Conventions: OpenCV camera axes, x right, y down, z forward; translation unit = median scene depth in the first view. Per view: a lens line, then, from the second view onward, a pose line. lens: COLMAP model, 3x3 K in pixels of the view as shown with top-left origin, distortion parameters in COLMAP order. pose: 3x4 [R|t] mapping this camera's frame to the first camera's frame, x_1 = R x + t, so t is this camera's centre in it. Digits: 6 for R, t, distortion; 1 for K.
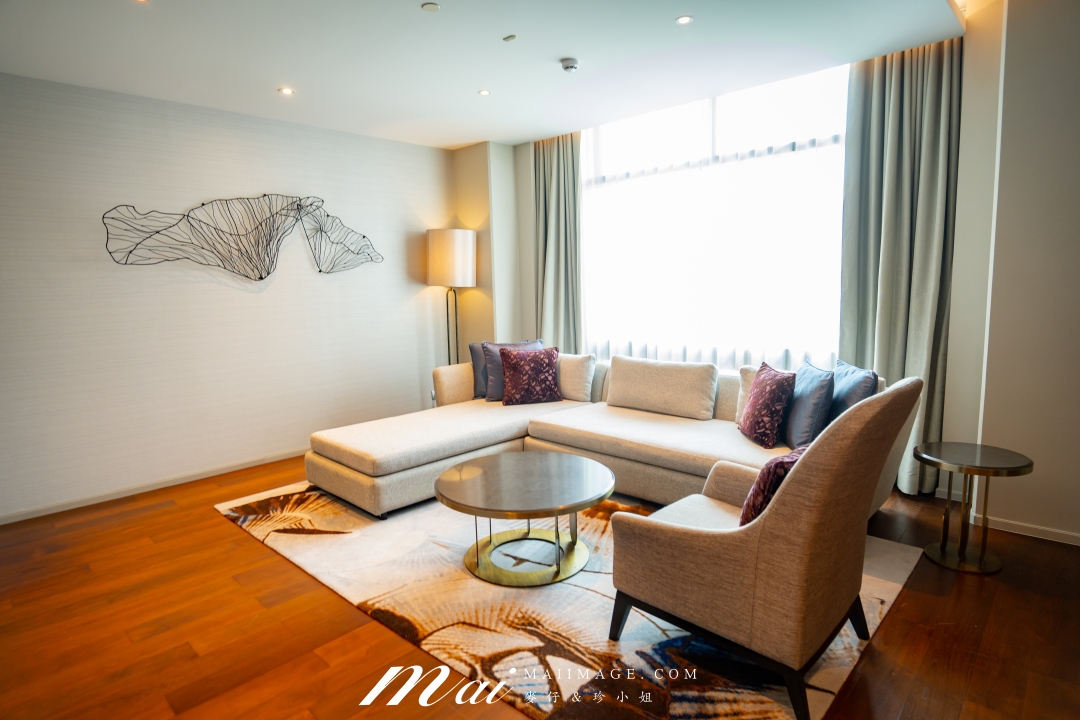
lens RADIAL K [[590.1, 0, 541.4], [0, 590.1, 357.2], [0, 0, 1]] dist [-0.023076, 0.002760]
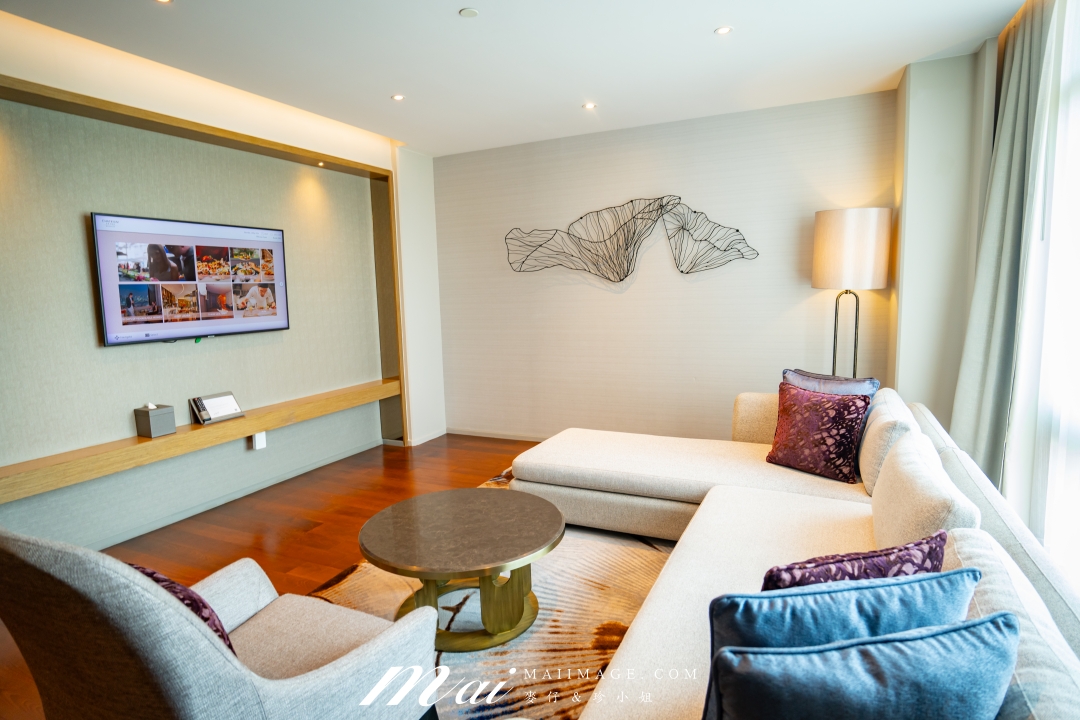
lens RADIAL K [[590.1, 0, 538.6], [0, 590.1, 359.8], [0, 0, 1]] dist [-0.023076, 0.002760]
pose [[0.308580, 0.133923, -0.941724, 0.512299], [-0.096491, 0.989339, 0.109076, -0.092029], [0.946292, 0.057209, 0.318212, 0.515543]]
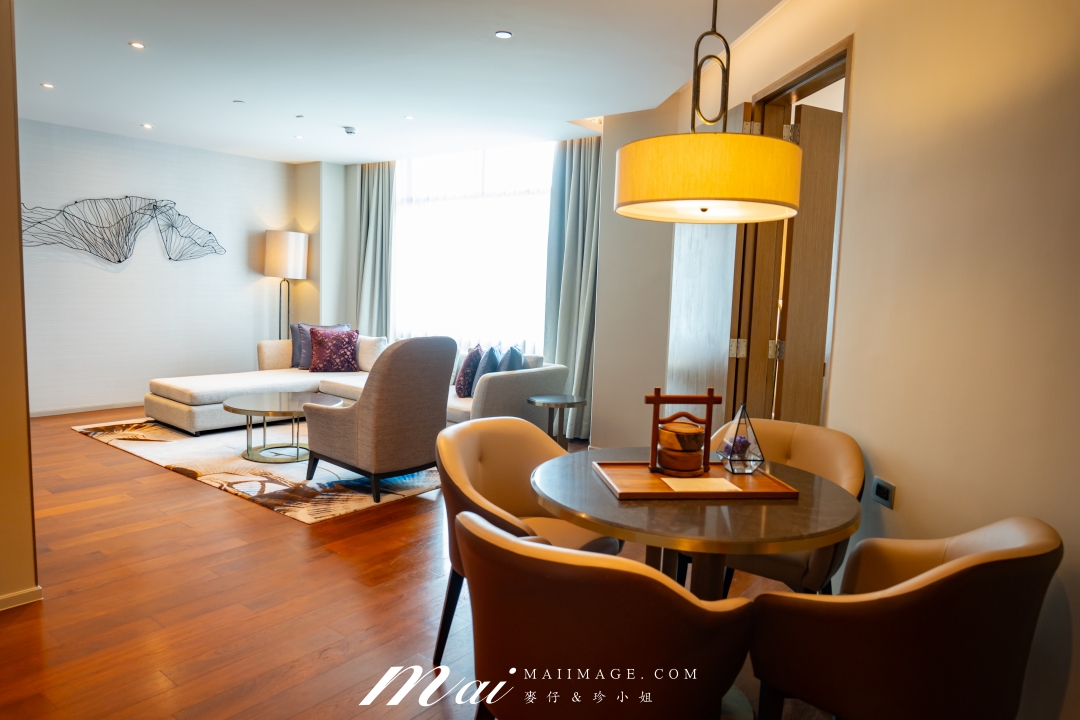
lens RADIAL K [[715.7, 0, 536.6], [0, 715.7, 358.0], [0, 0, 1]] dist [-0.003382, 0.000302]
pose [[0.995070, 0.054902, 0.082596, 0.305279], [-0.053281, 0.998344, -0.021697, 0.059833], [-0.083651, 0.017190, 0.996347, -0.615640]]
